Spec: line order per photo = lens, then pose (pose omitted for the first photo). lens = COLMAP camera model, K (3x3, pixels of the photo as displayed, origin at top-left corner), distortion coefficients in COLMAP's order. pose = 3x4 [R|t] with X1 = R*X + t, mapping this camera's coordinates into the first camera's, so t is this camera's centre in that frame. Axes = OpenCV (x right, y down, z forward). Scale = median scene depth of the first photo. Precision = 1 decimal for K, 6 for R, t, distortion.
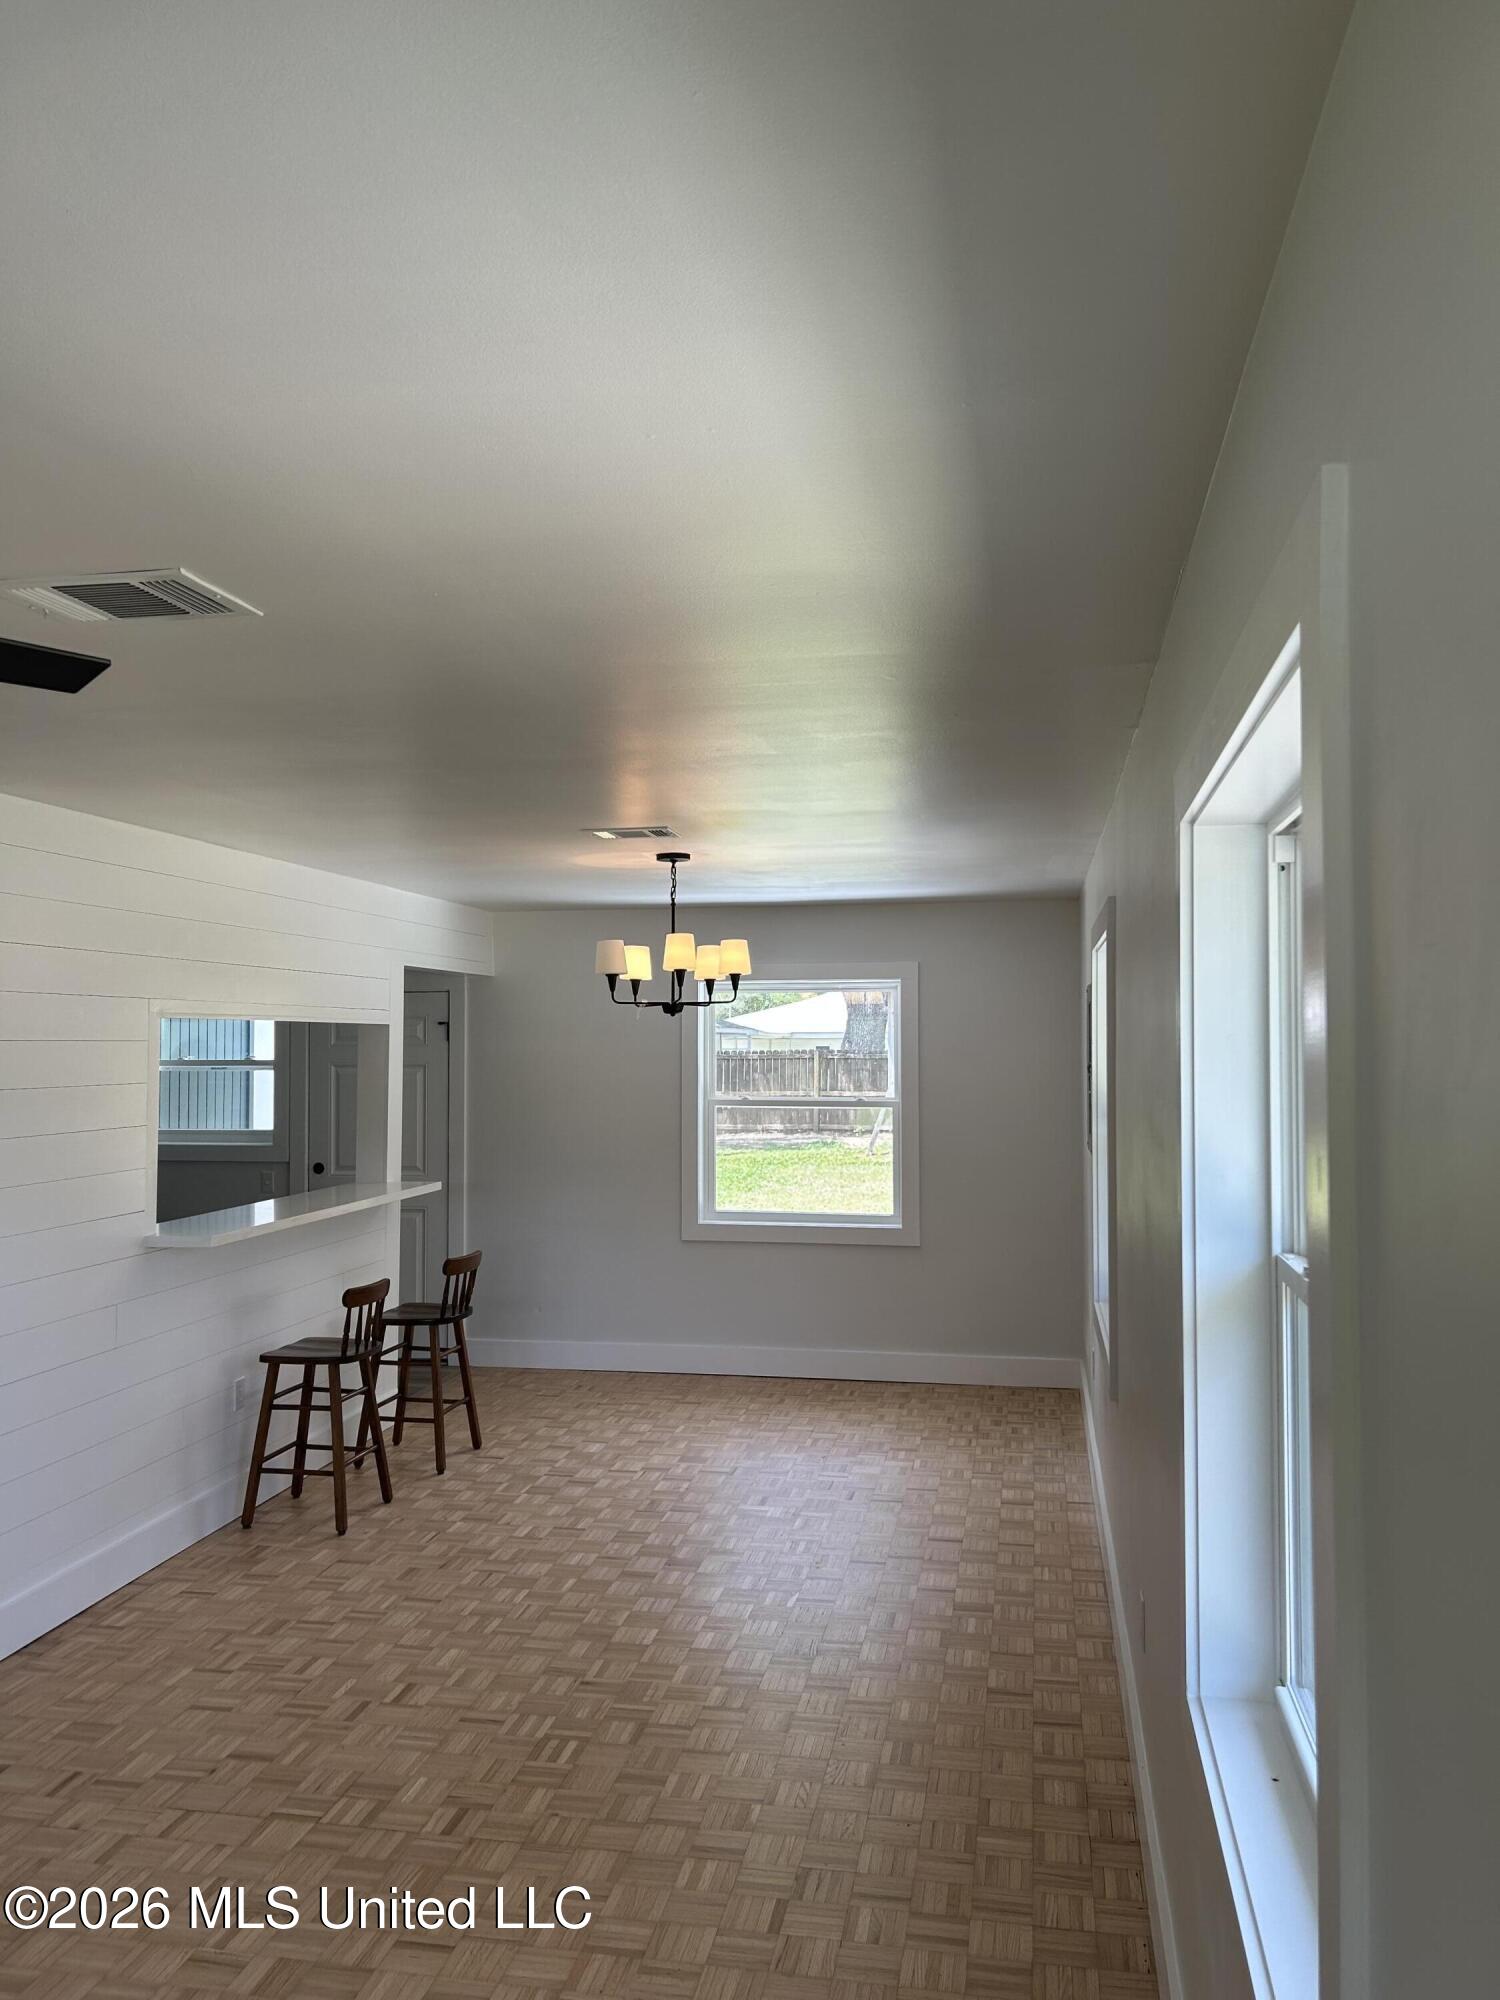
lens RADIAL K [[1504.6, 0, 744.8], [0, 1504.6, 1007.7], [0, 0, 1]] dist [0.049386, -0.049406]
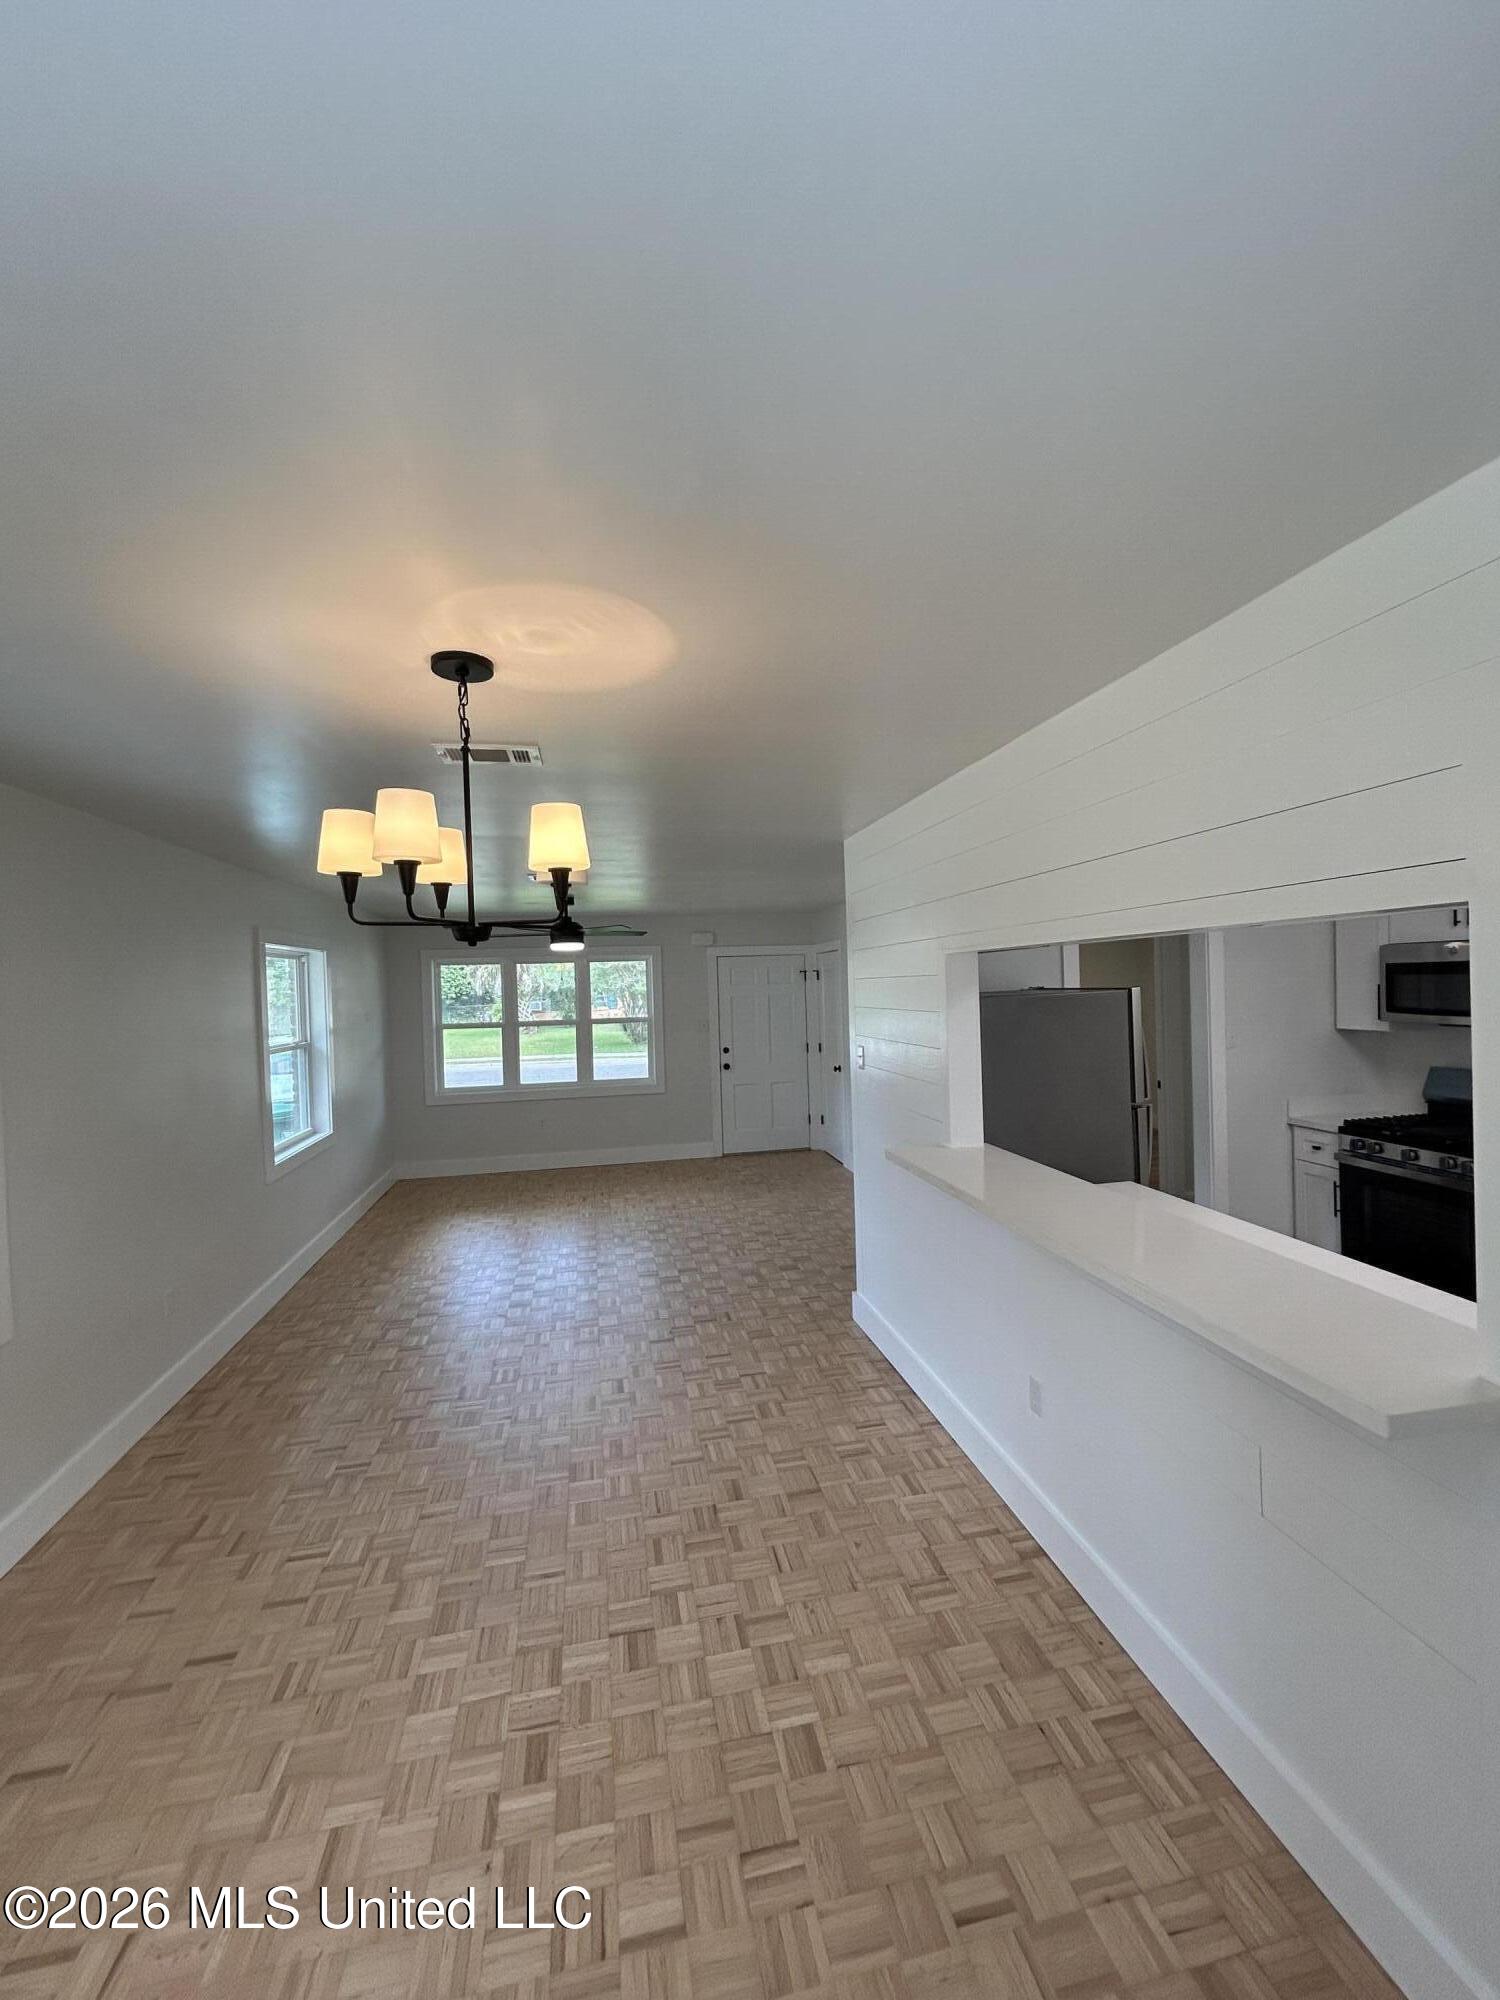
lens RADIAL K [[816.0, 0, 746.4], [0, 816.0, 992.7], [0, 0, 1]] dist [-0.001522, -0.000180]
pose [[-0.928036, 0.037397, -0.370610, -0.043208], [0.045546, 0.998874, -0.013257, 0.049880], [0.369697, -0.029183, -0.928694, 1.941774]]
